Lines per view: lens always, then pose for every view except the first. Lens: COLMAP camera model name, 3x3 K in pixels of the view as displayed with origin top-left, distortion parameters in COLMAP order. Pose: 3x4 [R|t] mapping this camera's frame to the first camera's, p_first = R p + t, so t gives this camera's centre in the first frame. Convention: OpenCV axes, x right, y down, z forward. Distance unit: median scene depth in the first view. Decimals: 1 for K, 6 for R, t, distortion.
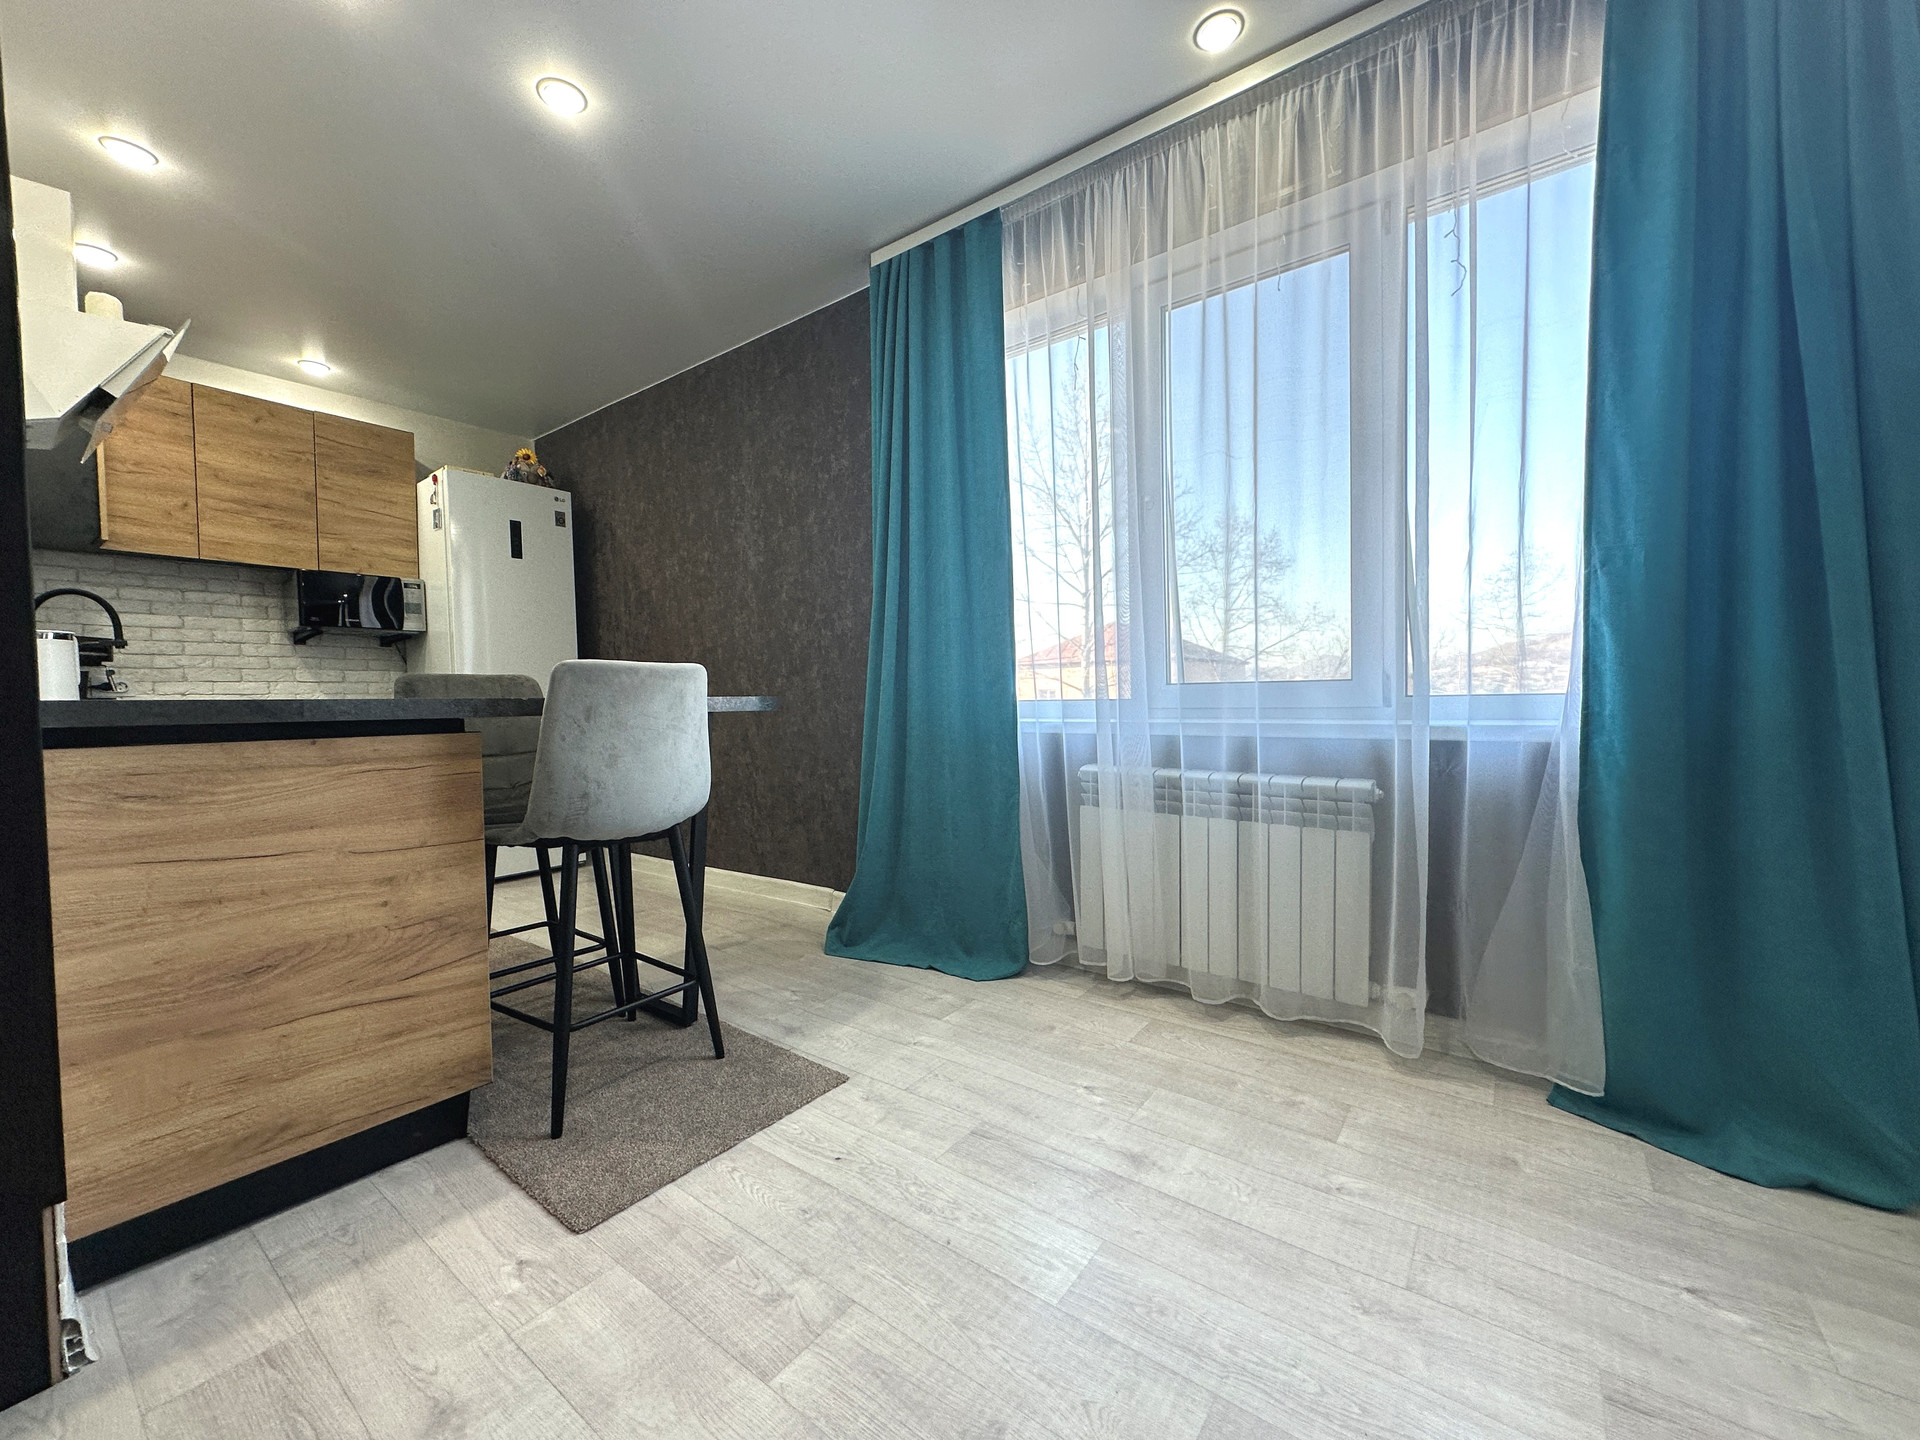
lens RADIAL K [[757.9, 0, 961.1], [0, 757.9, 716.9], [0, 0, 1]] dist [-0.008330, 0.002171]
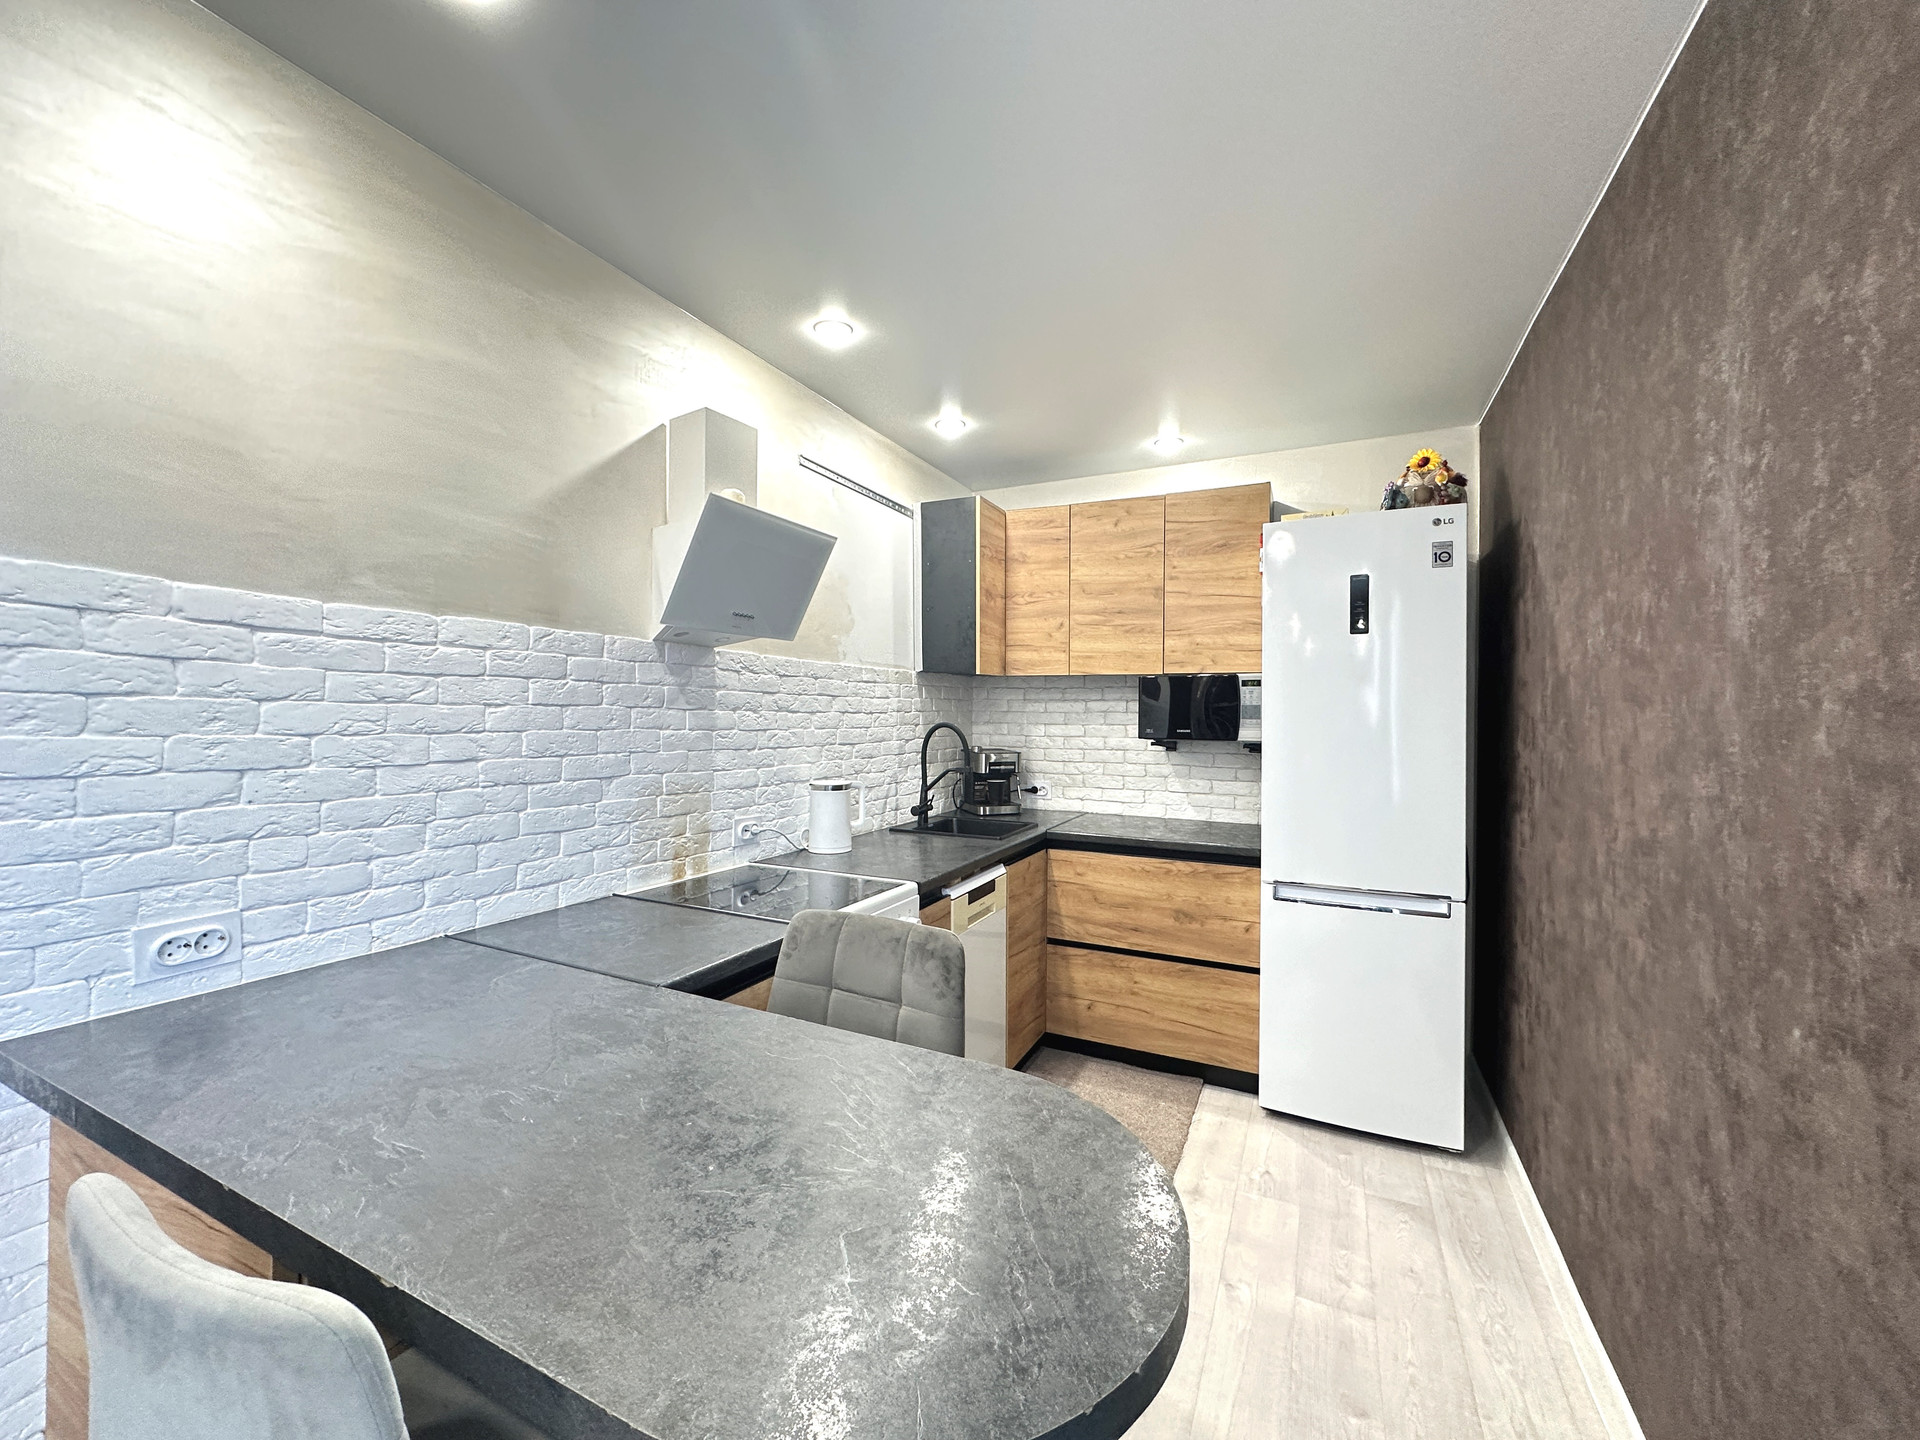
lens RADIAL K [[757.9, 0, 963.1], [0, 757.9, 725.1], [0, 0, 1]] dist [-0.008330, 0.002171]
pose [[0.197937, 0.033159, -0.979654, -0.028536], [-0.039921, 0.998871, 0.025743, -0.151190], [0.979402, 0.034013, 0.199037, 0.609097]]
